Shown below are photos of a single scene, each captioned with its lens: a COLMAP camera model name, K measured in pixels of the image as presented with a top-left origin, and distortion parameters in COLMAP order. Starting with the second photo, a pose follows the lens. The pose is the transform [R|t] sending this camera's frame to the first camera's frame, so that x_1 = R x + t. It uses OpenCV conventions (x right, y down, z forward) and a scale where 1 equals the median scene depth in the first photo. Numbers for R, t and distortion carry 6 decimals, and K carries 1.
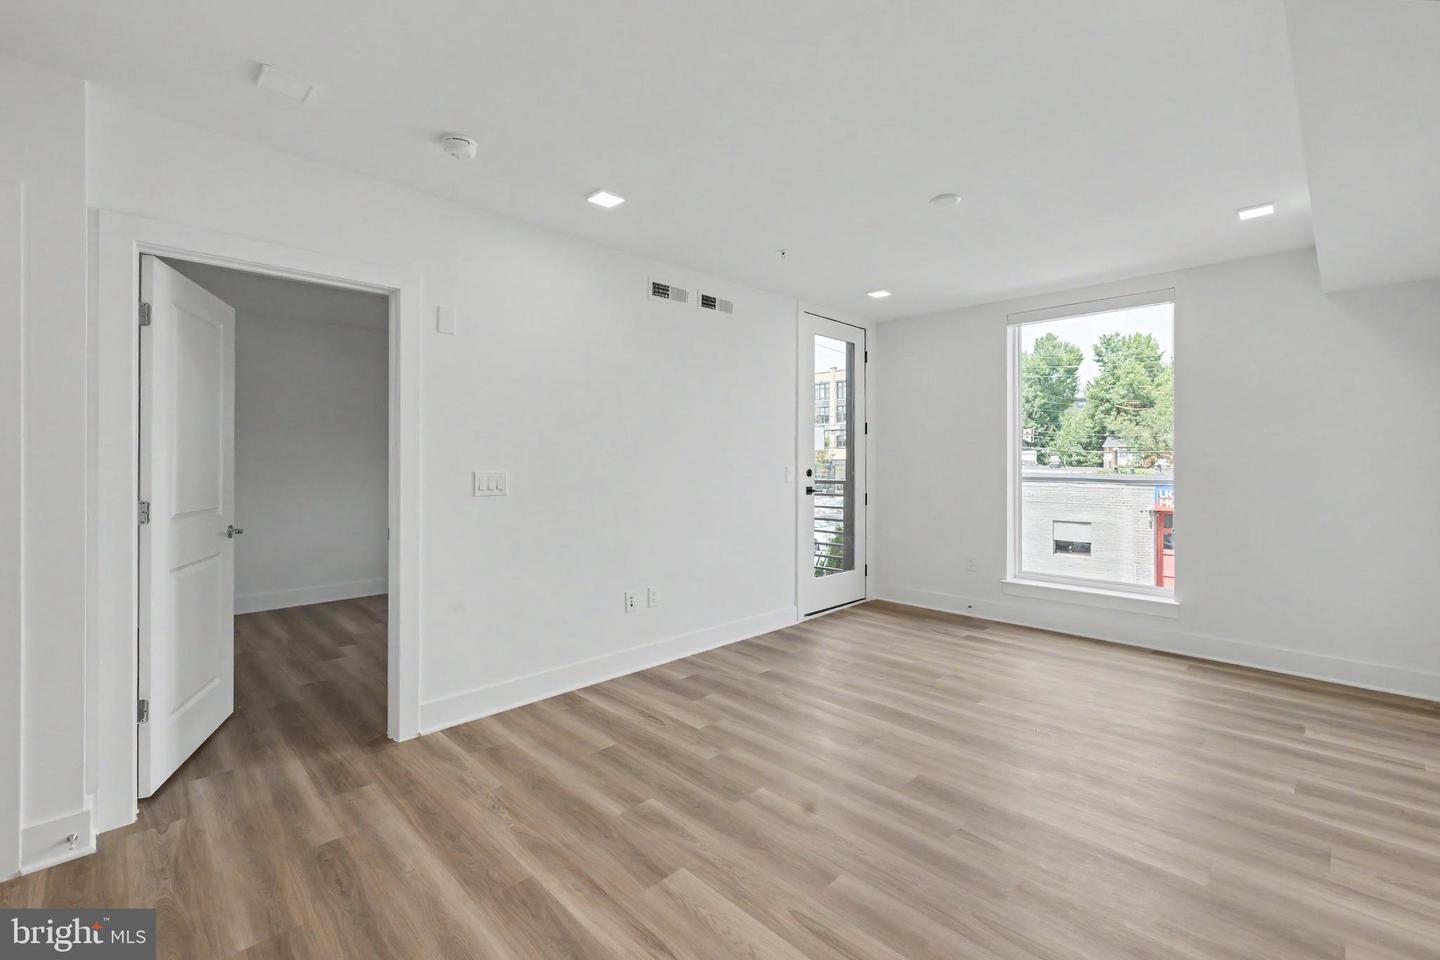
lens RADIAL K [[616.4, 0, 719.5], [0, 616.4, 463.9], [0, 0, 1]] dist [0.000575, 0.000568]
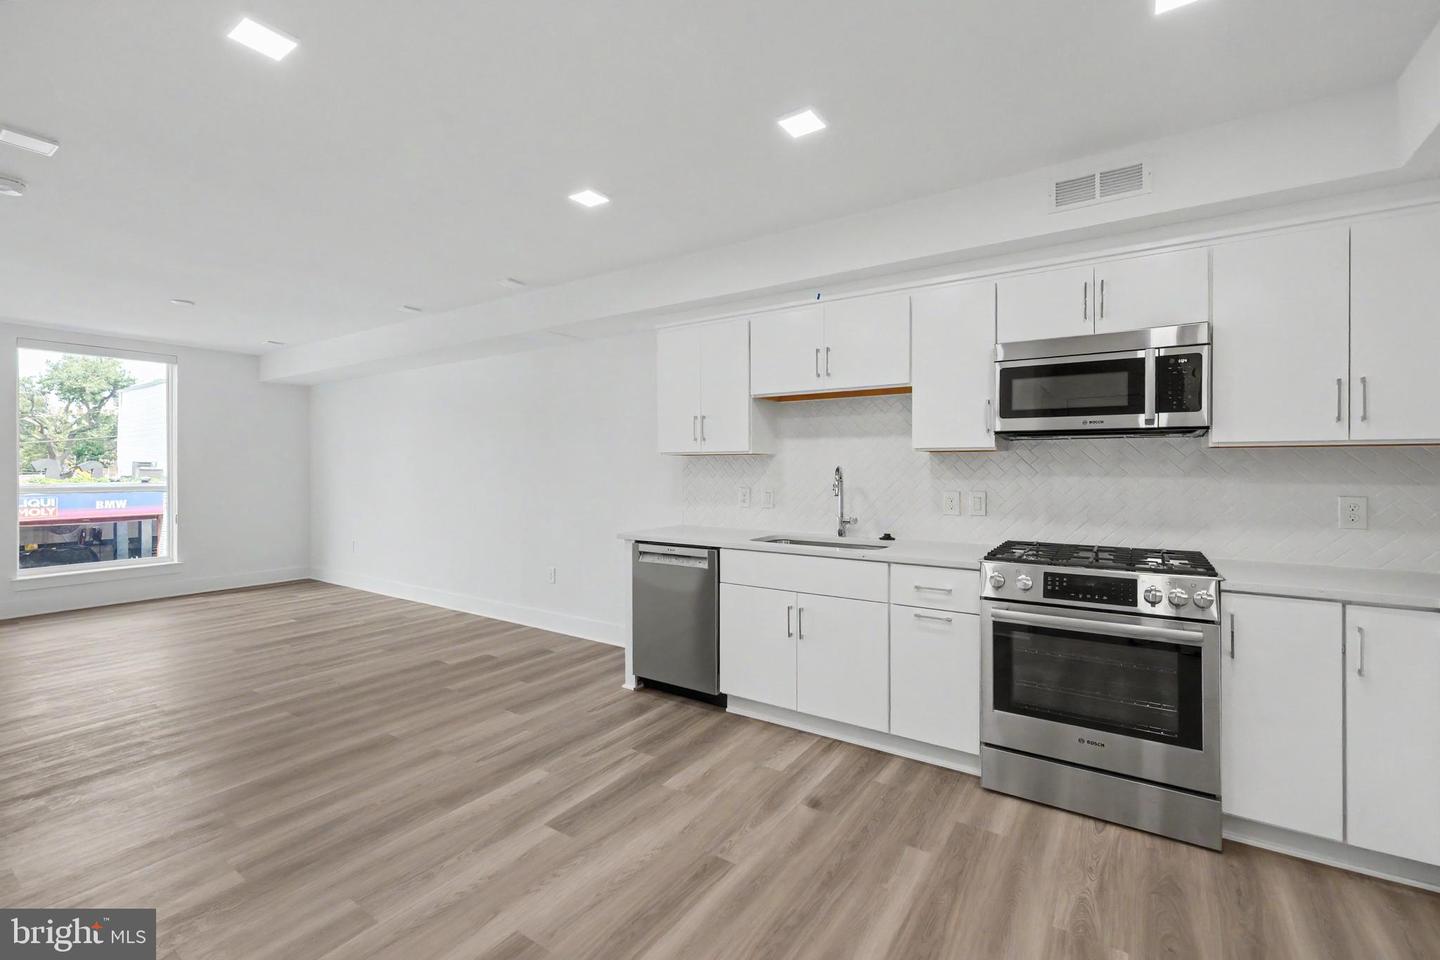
lens RADIAL K [[616.4, 0, 719.5], [0, 616.4, 463.9], [0, 0, 1]] dist [0.000575, 0.000568]
pose [[-0.208655, 0.006735, 0.977966, -1.351047], [-0.004908, 0.999956, -0.007934, -0.015834], [-0.977977, -0.006455, -0.208613, 0.001433]]
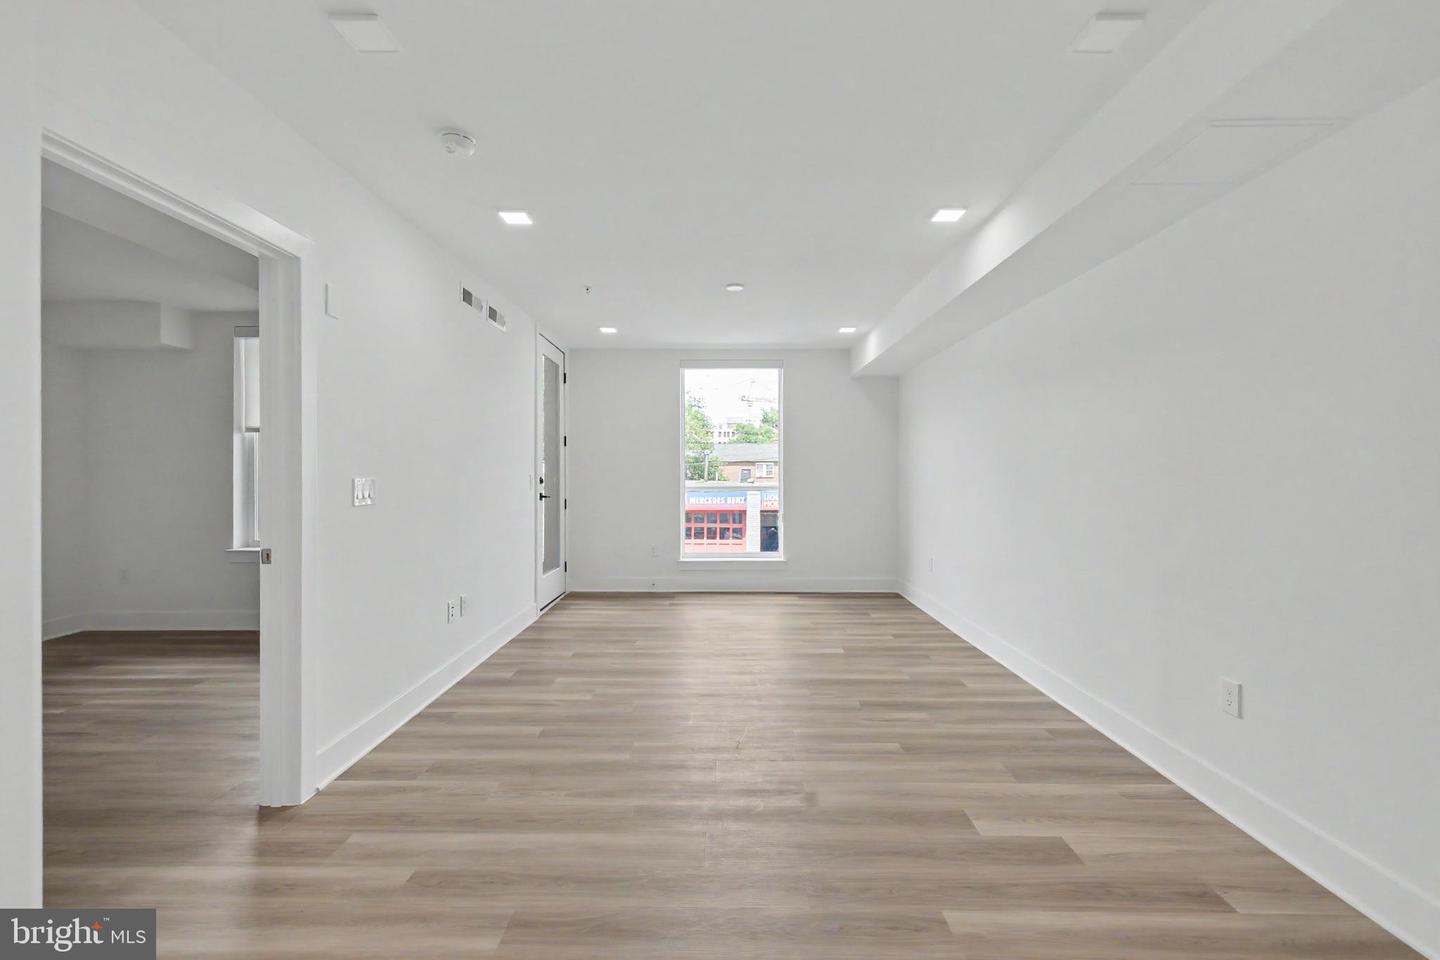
lens RADIAL K [[616.4, 0, 719.5], [0, 616.4, 463.9], [0, 0, 1]] dist [0.000575, 0.000568]
pose [[0.703249, 0.010141, 0.710871, -0.649082], [-0.000074, 0.999899, -0.014191, 0.004341], [-0.710943, 0.009928, 0.703179, 0.008729]]
